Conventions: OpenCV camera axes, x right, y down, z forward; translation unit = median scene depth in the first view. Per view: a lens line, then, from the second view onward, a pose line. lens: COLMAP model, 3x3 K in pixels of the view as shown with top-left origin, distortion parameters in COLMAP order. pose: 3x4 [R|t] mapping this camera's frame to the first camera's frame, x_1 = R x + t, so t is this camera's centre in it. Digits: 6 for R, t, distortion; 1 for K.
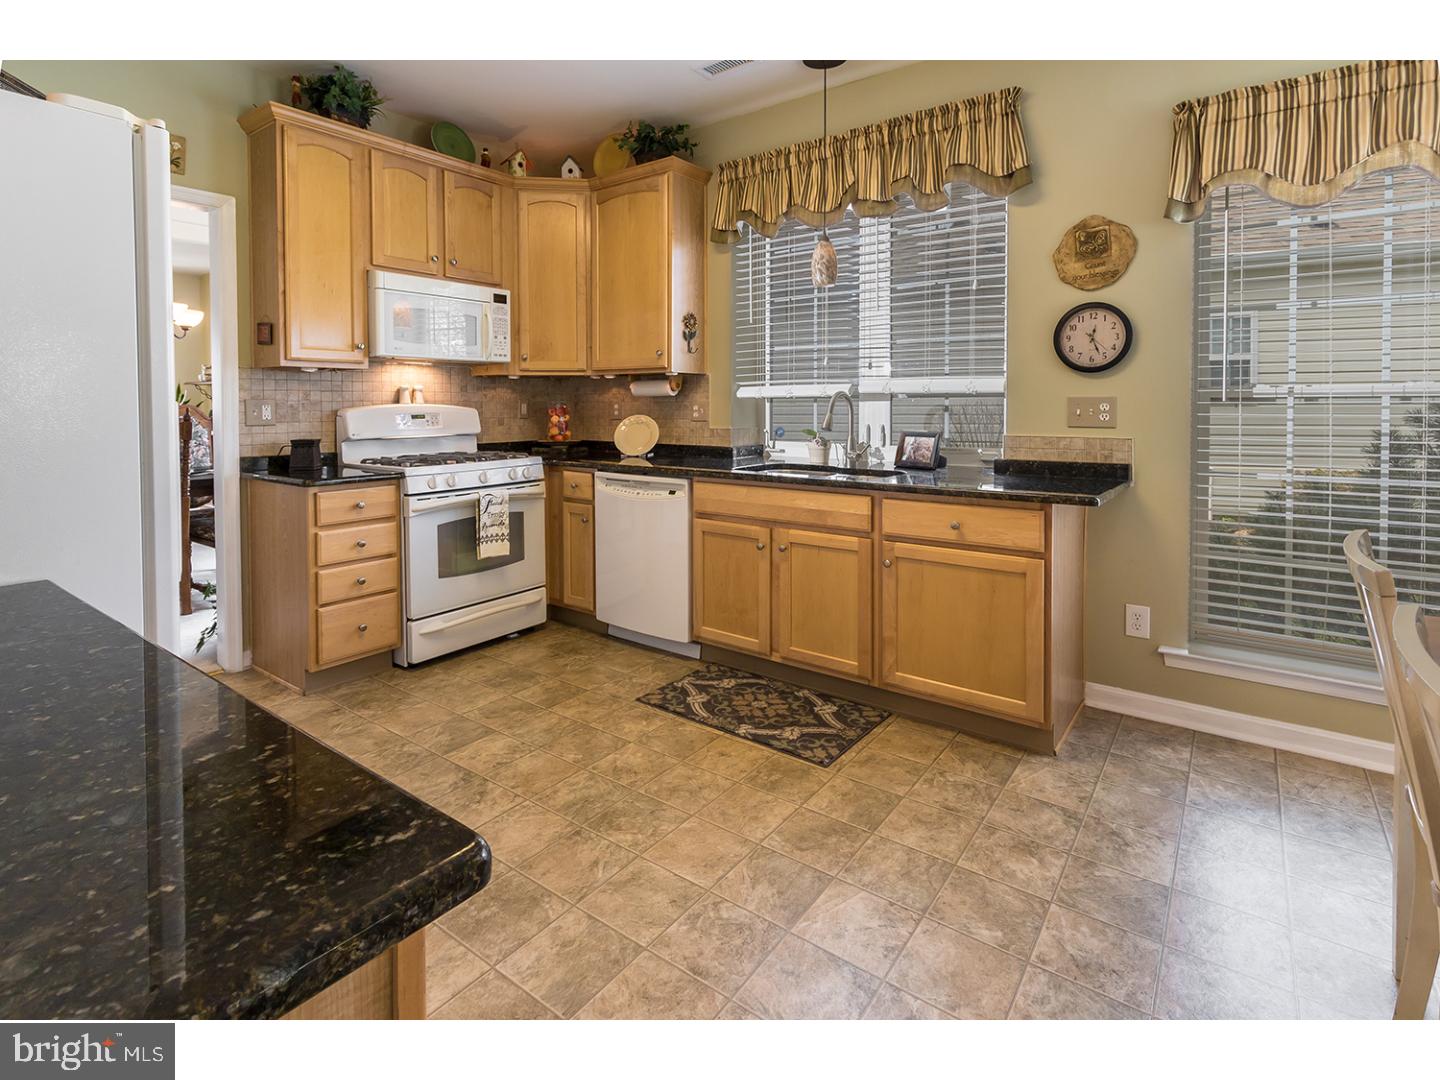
lens RADIAL K [[715.3, 0, 724.5], [0, 715.3, 428.0], [0, 0, 1]] dist [0.000722, -0.000147]
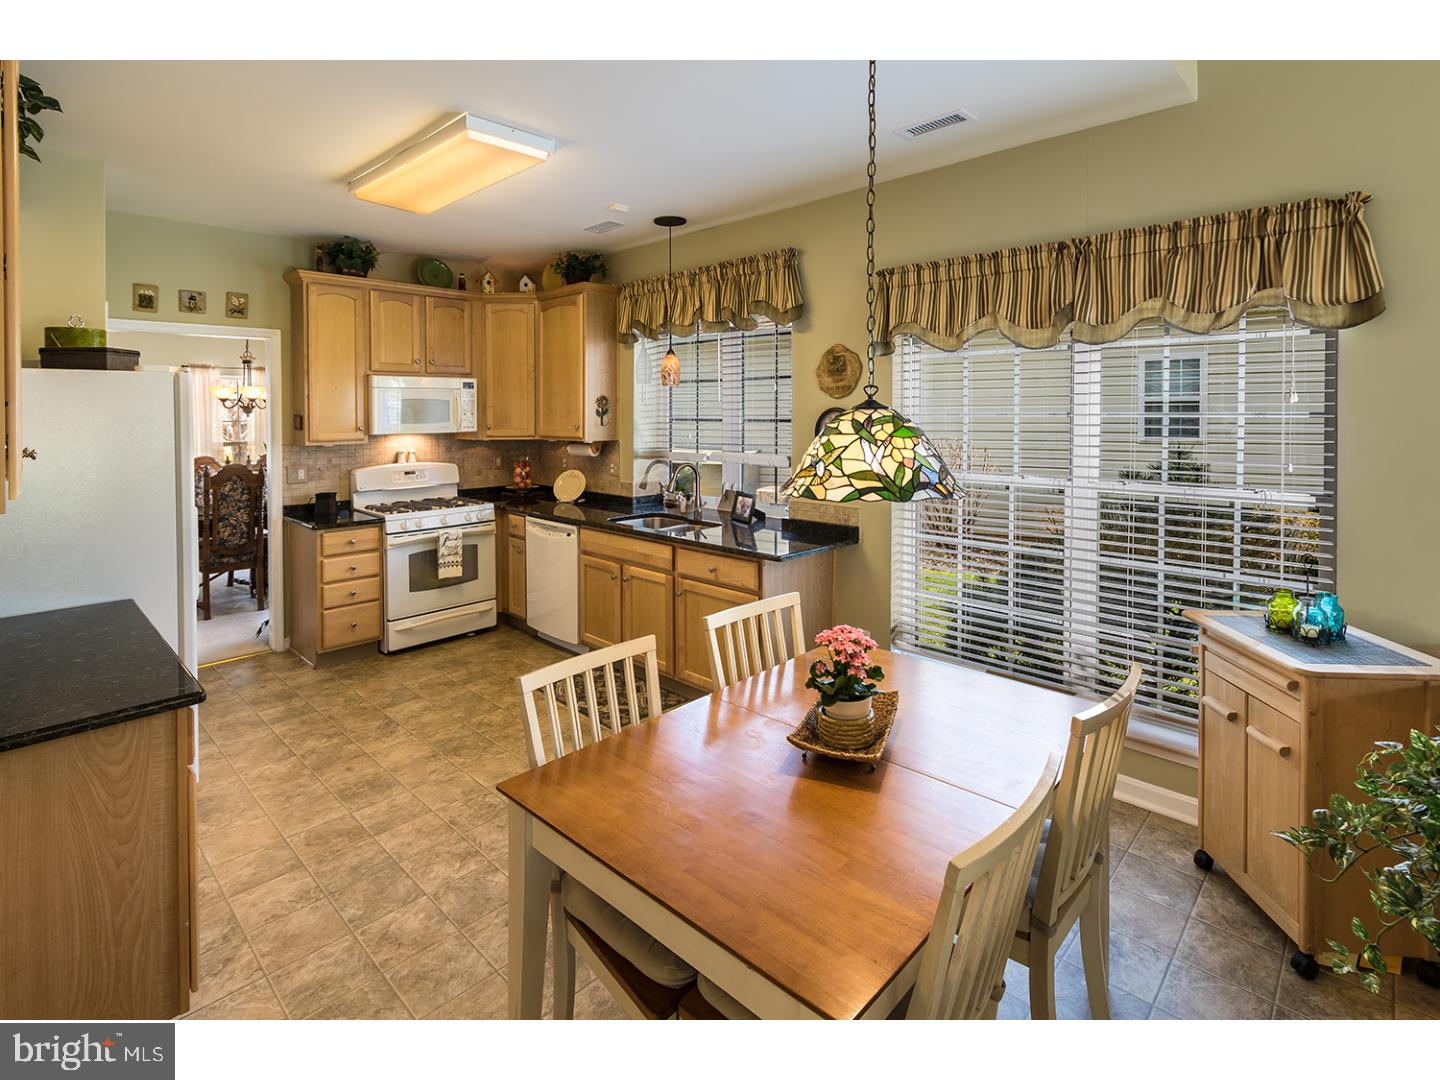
lens RADIAL K [[723.9, 0, 727.4], [0, 723.9, 422.7], [0, 0, 1]] dist [-0.000342, 0.000162]
pose [[0.990747, -0.000790, -0.135721, 0.419442], [-0.000787, 0.999933, -0.011569, -0.110187], [0.135721, 0.011568, 0.990680, -0.343914]]
